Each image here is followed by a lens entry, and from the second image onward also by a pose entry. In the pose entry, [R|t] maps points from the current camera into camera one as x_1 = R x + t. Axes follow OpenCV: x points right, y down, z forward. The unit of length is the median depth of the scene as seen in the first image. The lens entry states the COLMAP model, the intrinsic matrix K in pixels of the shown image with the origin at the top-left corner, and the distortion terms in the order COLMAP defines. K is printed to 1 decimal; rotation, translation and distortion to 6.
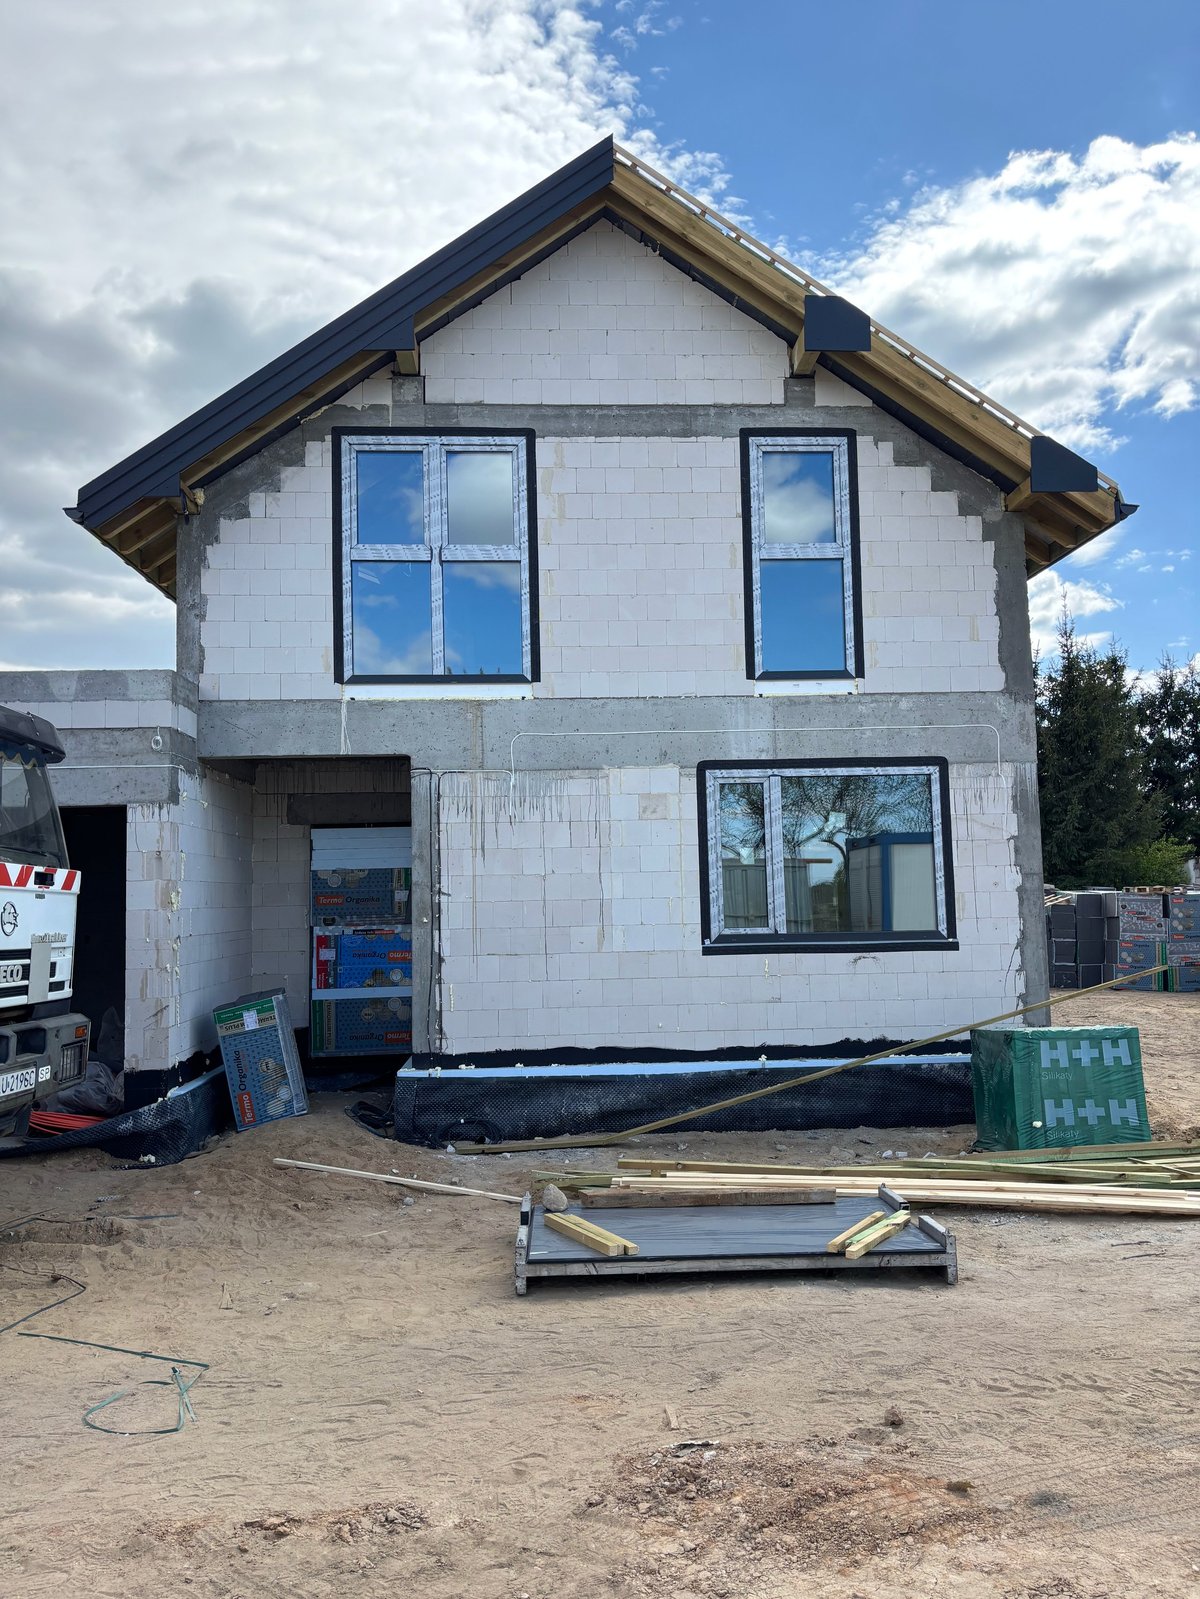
lens RADIAL K [[1196.4, 0, 600.0], [0, 1196.4, 799.5], [0, 0, 1]] dist [0.046813, -0.000300]
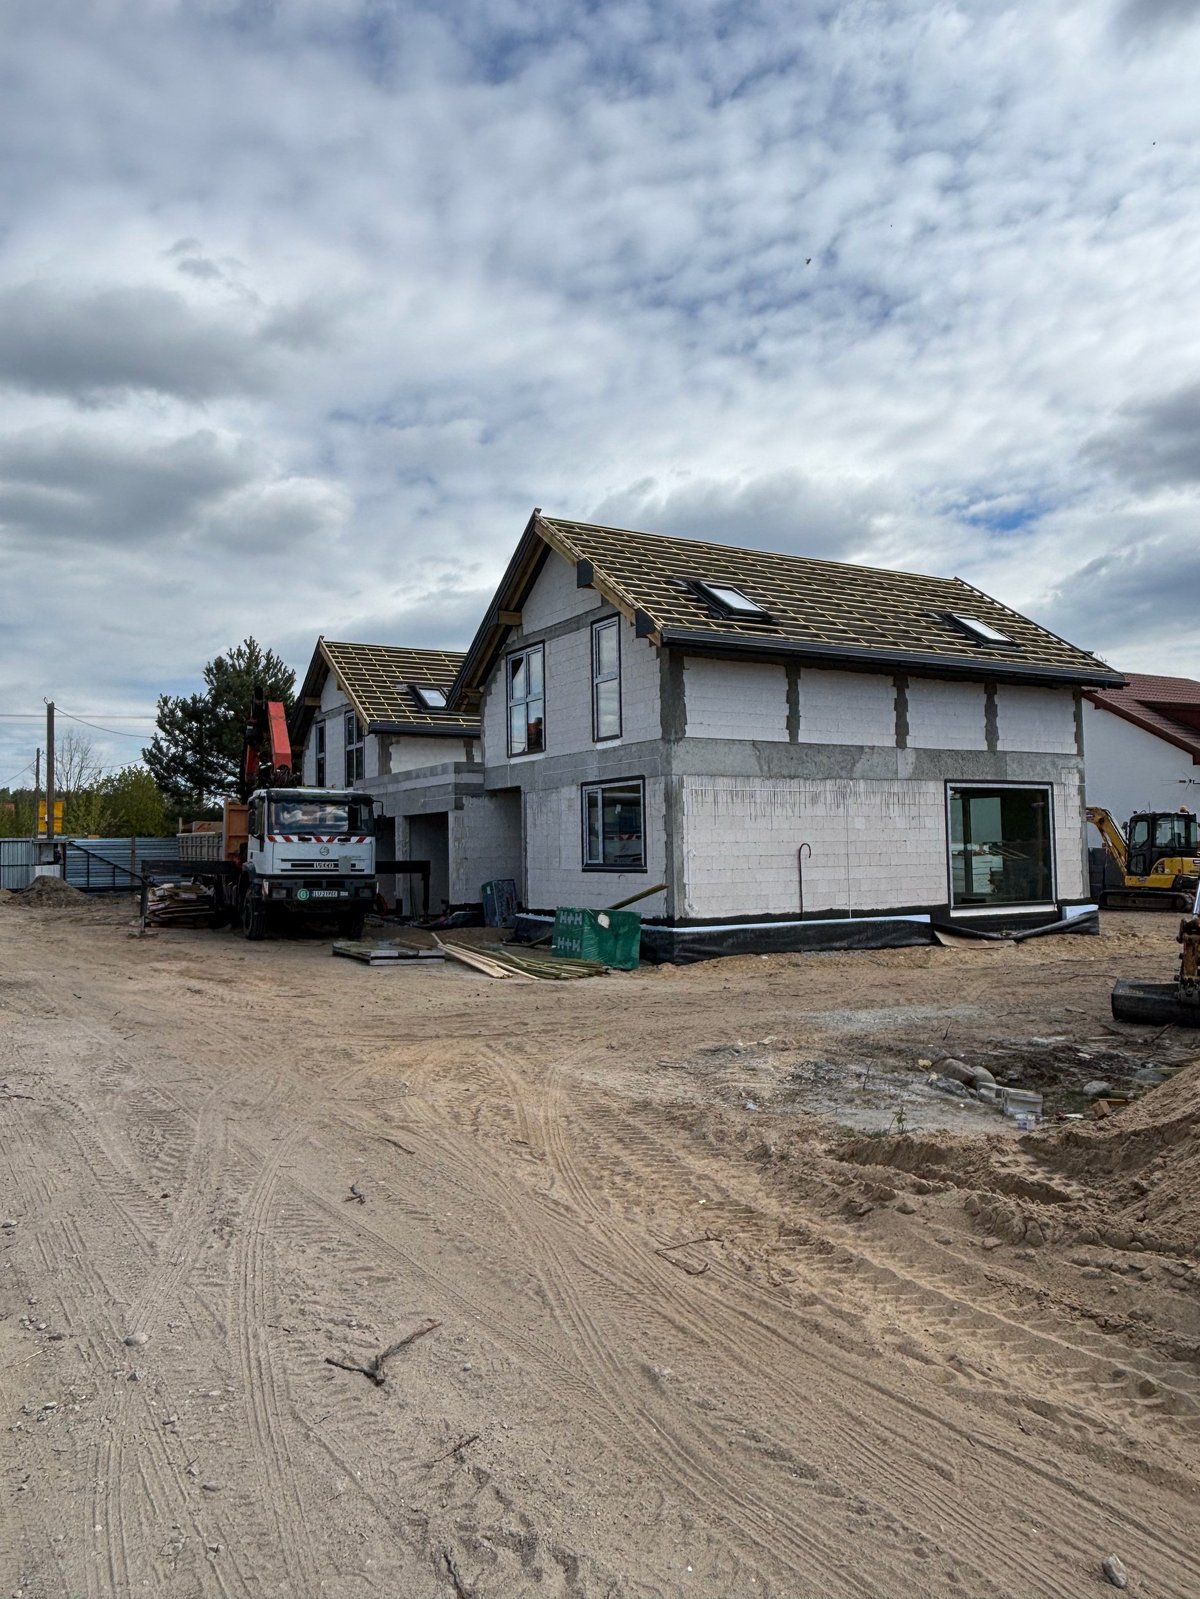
lens RADIAL K [[1196.4, 0, 600.0], [0, 1196.4, 799.5], [0, 0, 1]] dist [0.046813, -0.000300]
pose [[0.440613, -0.026703, -0.897300, 2.044682], [0.075876, 0.997088, 0.007586, -0.016112], [0.894485, -0.071426, 0.441356, 0.077010]]
